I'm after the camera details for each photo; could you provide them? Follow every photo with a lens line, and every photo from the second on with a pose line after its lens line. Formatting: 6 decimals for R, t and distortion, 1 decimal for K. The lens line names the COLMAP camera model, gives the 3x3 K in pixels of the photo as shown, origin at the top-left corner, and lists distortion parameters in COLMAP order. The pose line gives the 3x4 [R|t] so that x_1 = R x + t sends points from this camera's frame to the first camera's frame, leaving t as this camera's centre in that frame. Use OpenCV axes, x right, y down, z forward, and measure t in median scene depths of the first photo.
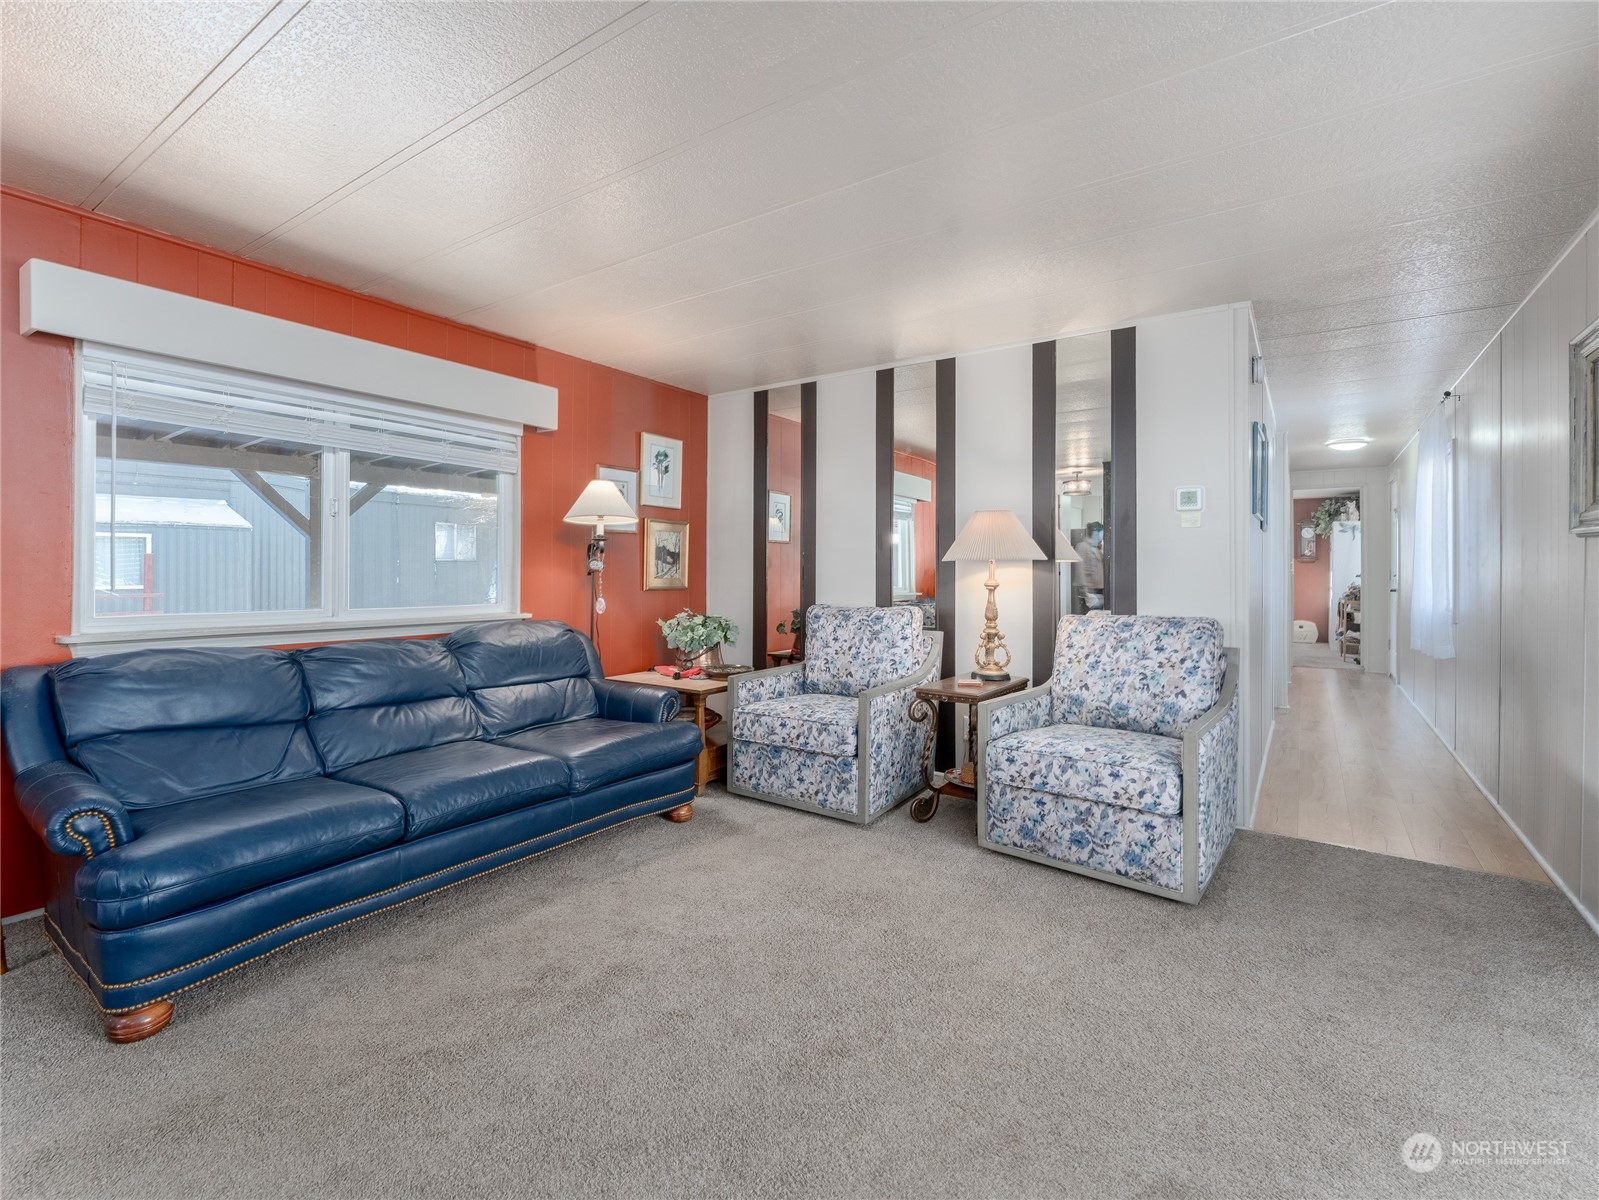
lens RADIAL K [[759.9, 0, 747.1], [0, 759.9, 545.5], [0, 0, 1]] dist [0.022971, 0.000153]
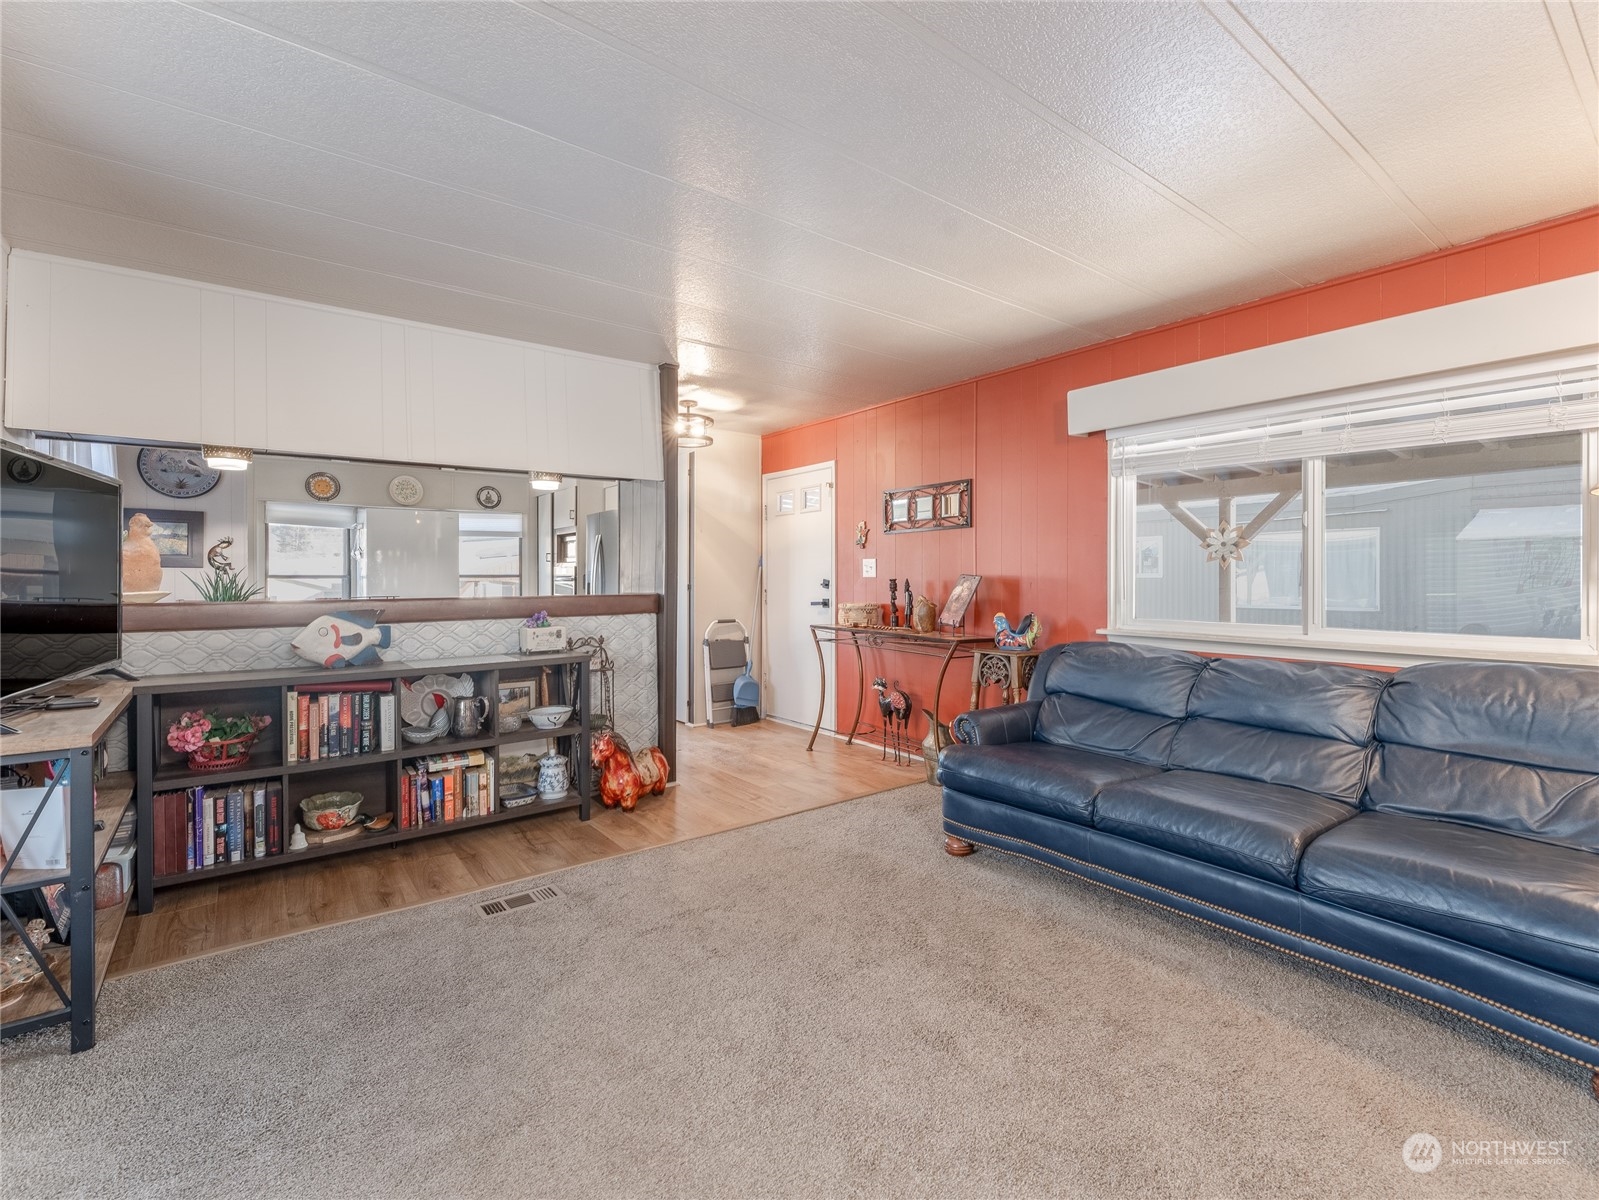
lens RADIAL K [[720.7, 0, 804.7], [0, 720.7, 581.3], [0, 0, 1]] dist [-0.002209, -0.000301]
pose [[-0.276811, -0.011486, -0.960856, 0.587220], [0.018824, 0.999672, -0.017373, 0.034950], [0.960740, -0.022896, -0.276504, 0.776617]]
